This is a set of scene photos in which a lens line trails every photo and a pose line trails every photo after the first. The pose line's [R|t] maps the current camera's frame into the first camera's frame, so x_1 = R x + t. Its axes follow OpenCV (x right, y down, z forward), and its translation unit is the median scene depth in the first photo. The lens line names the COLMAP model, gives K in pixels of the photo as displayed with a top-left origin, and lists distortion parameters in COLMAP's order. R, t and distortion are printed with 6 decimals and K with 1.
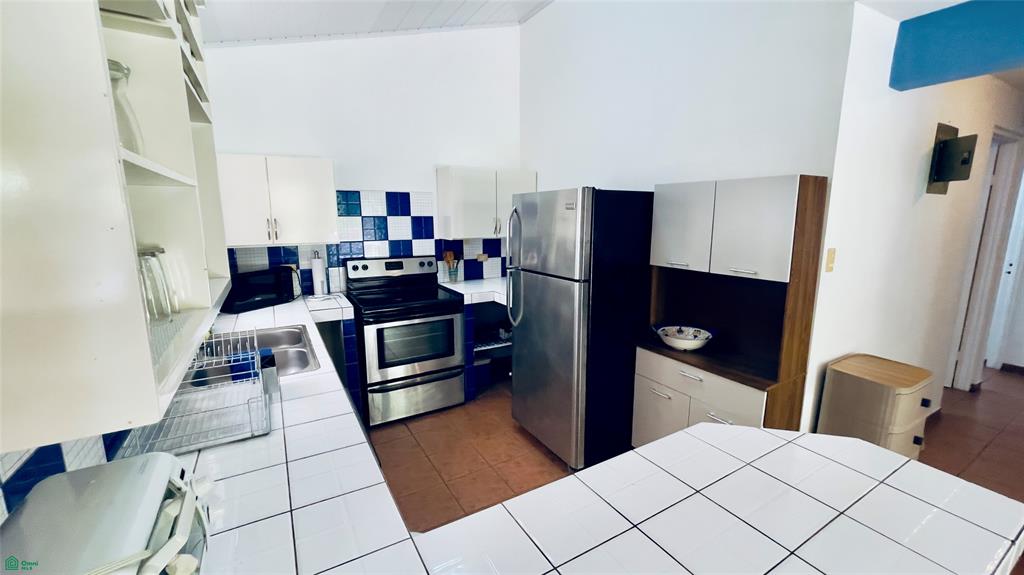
lens RADIAL K [[414.2, 0, 514.7], [0, 414.2, 288.3], [0, 0, 1]] dist [0.000183, 0.000668]
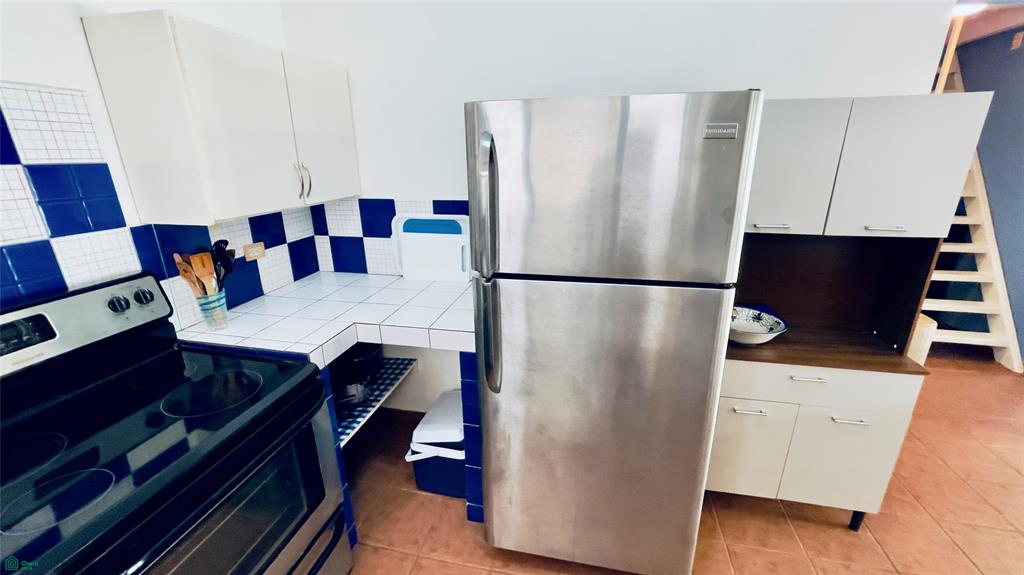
lens RADIAL K [[414.2, 0, 514.7], [0, 414.2, 288.3], [0, 0, 1]] dist [0.000183, 0.000668]
pose [[0.674586, -0.235353, 0.699673, -0.234887], [0.137599, 0.971293, 0.194054, -0.091727], [-0.725259, -0.034632, 0.687605, 0.513285]]
